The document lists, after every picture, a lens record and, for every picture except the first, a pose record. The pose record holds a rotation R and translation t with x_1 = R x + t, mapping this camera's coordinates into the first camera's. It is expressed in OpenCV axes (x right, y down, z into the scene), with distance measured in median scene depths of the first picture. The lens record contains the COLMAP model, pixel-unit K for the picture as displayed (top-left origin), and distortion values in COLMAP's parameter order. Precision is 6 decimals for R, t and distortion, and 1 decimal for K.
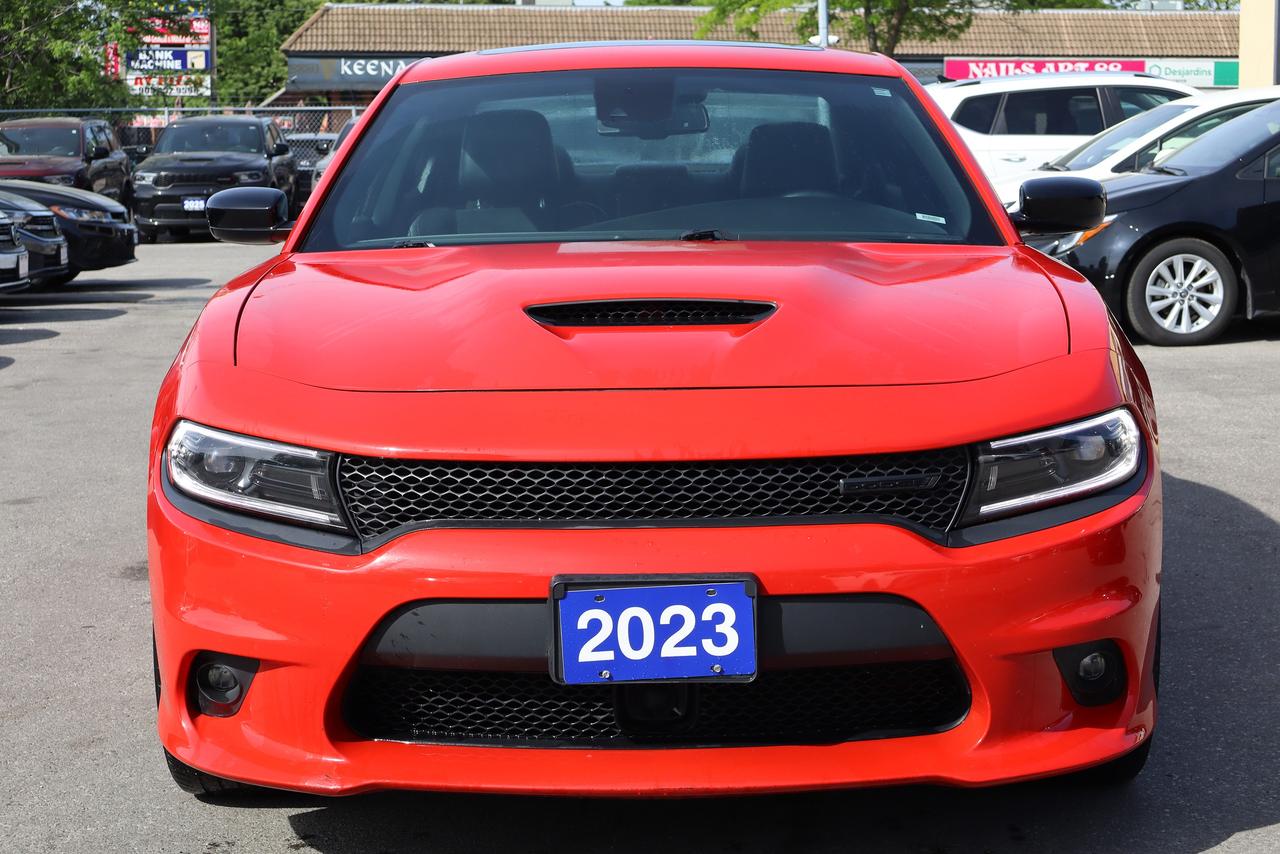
lens RADIAL K [[2550.9, 0, 640.0], [0, 2550.9, 427.0], [0, 0, 1]] dist [0.007457, 0.160217]
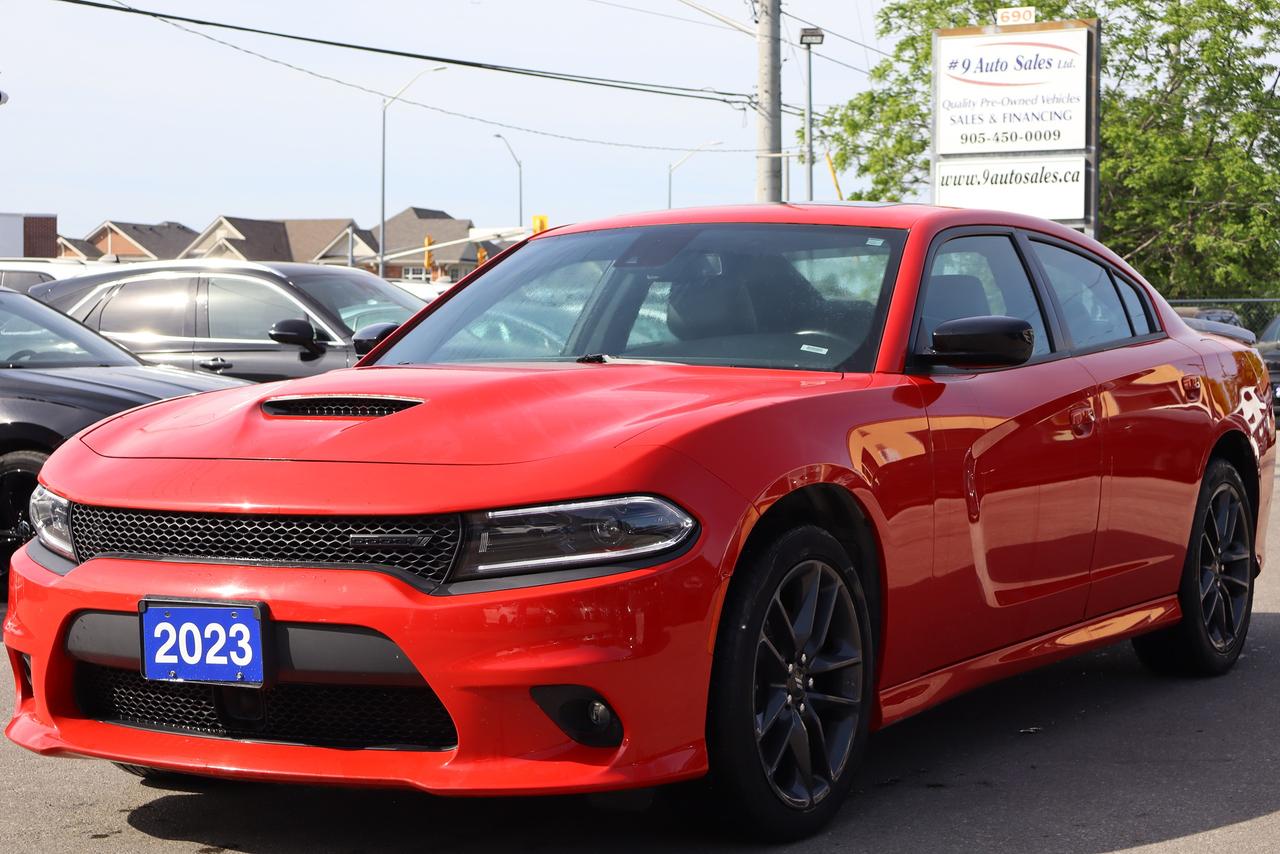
lens RADIAL K [[2550.9, 0, 640.0], [0, 2550.9, 427.0], [0, 0, 1]] dist [0.007457, 0.160217]
pose [[0.866796, 0.023939, -0.498088, 0.838689], [-0.062589, 0.996171, -0.061044, 0.036162], [0.494720, 0.084087, 0.864975, -0.017615]]
